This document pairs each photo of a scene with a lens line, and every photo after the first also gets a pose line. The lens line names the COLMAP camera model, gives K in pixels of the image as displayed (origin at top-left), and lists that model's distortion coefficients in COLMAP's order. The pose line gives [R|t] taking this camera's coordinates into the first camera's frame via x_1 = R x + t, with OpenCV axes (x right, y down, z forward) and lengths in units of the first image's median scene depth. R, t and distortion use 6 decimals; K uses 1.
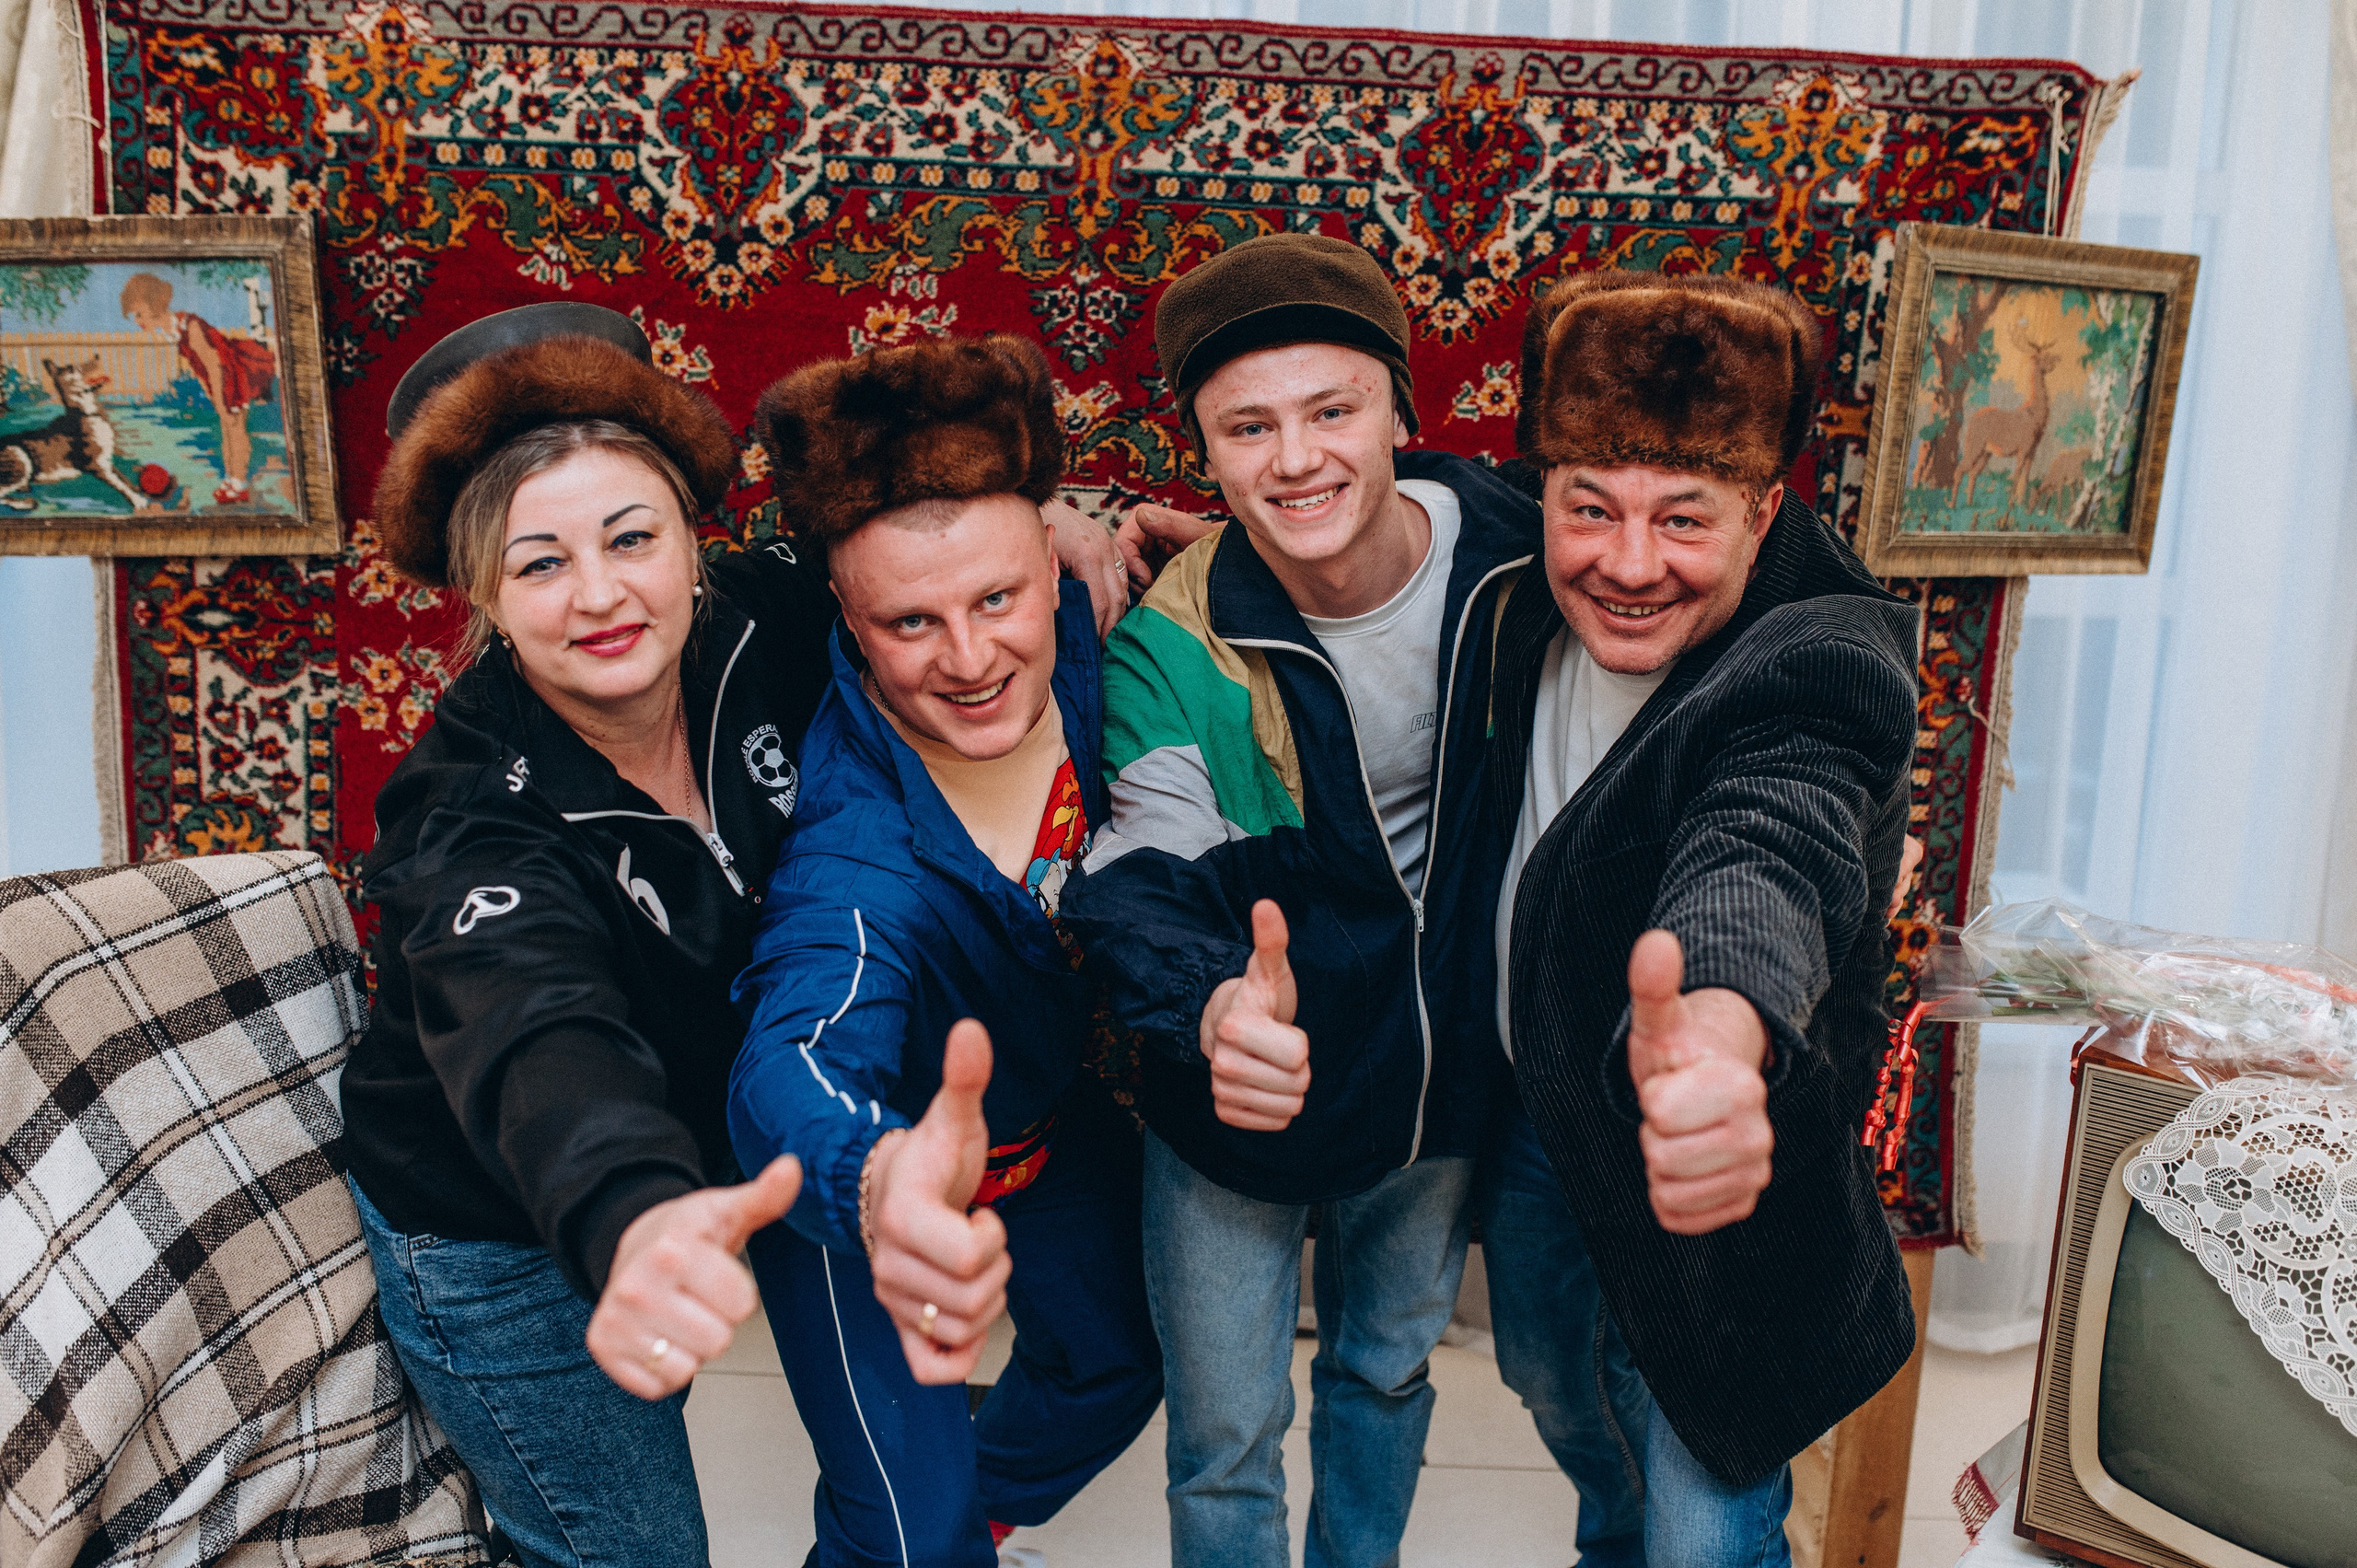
lens RADIAL K [[2231.2, 0, 1178.1], [0, 2231.2, 767.0], [0, 0, 1]] dist [-0.022529, 0.000000]
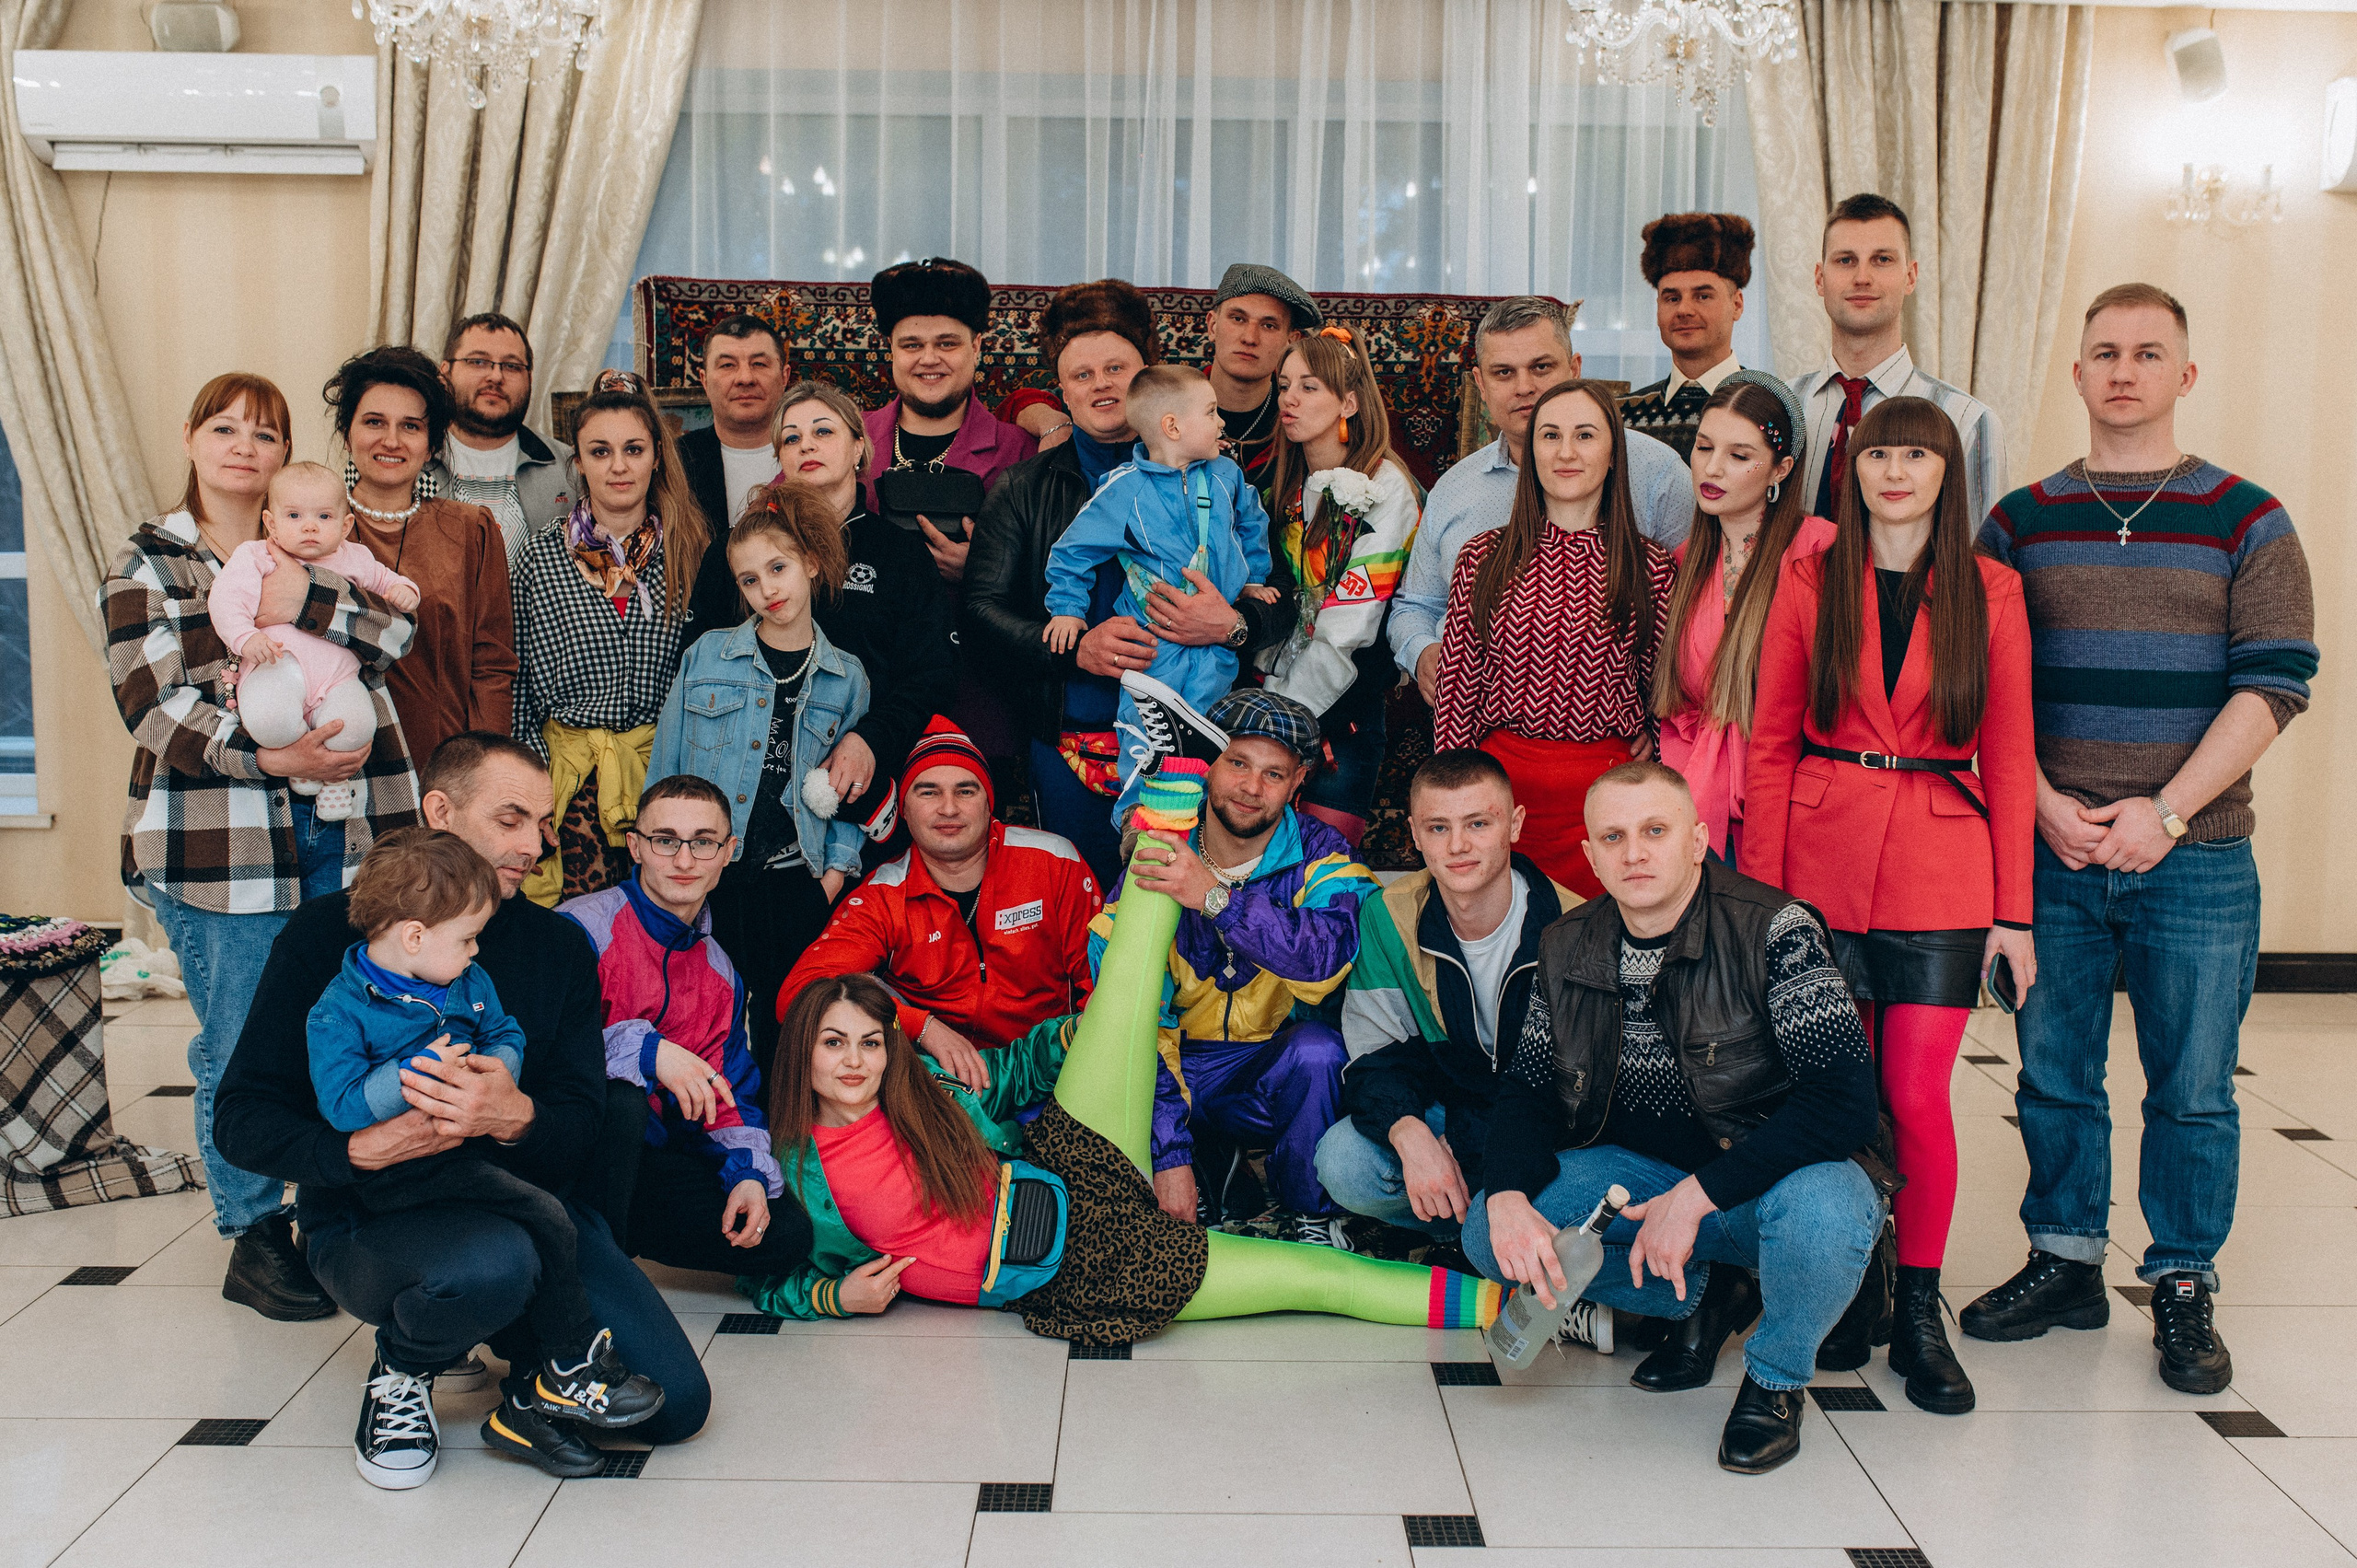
lens RADIAL K [[2231.2, 0, 1207.1], [0, 2231.2, 735.8], [0, 0, 1]] dist [-0.022529, 0.000000]
pose [[0.999443, -0.026776, 0.019912, 0.006716], [0.028207, 0.996753, -0.075422, 0.268634], [-0.017828, 0.075942, 0.996953, -1.145886]]
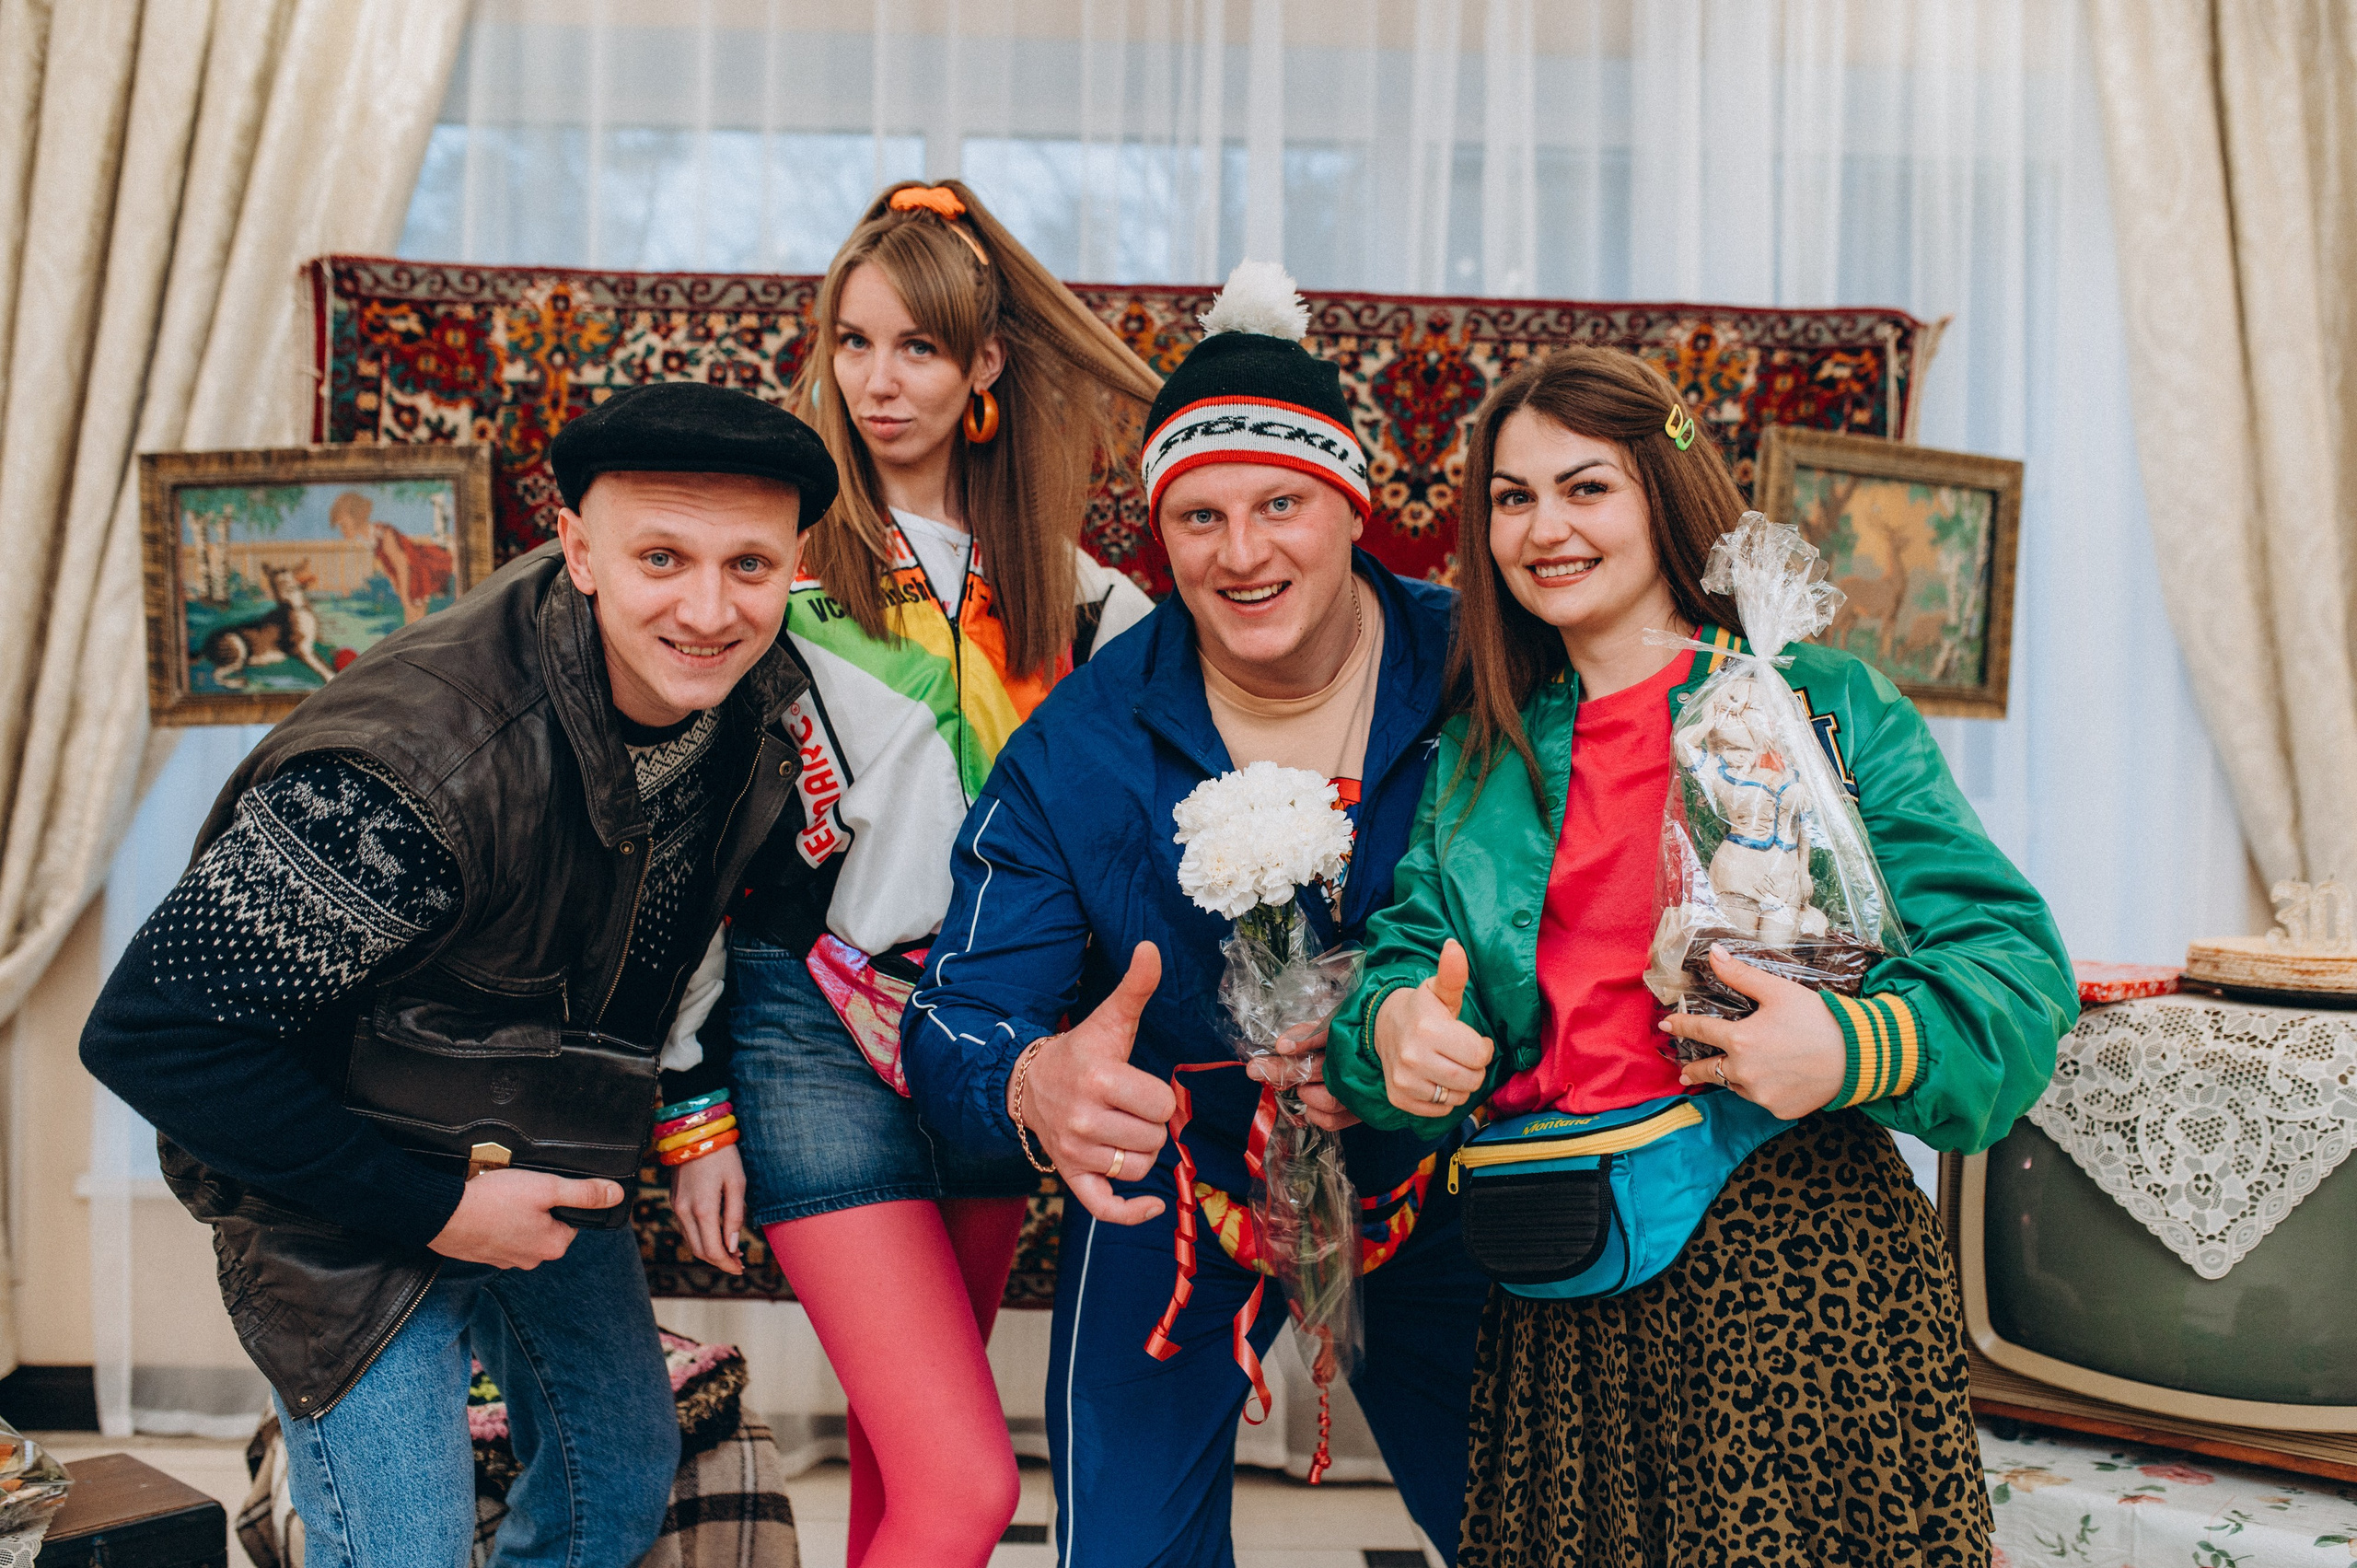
lens RADIAL K [[2256.6, 0, 1186.3], [0, 2256.6, 782.1], [0, 0, 1]] dist [-0.032501, 0.000000]
pose [[0.999439, -0.018060, 0.028190, -0.043607], [0.022936, 0.982740, -0.183563, 0.170571], [-0.024388, 0.184107, 0.982604, -0.195172]]
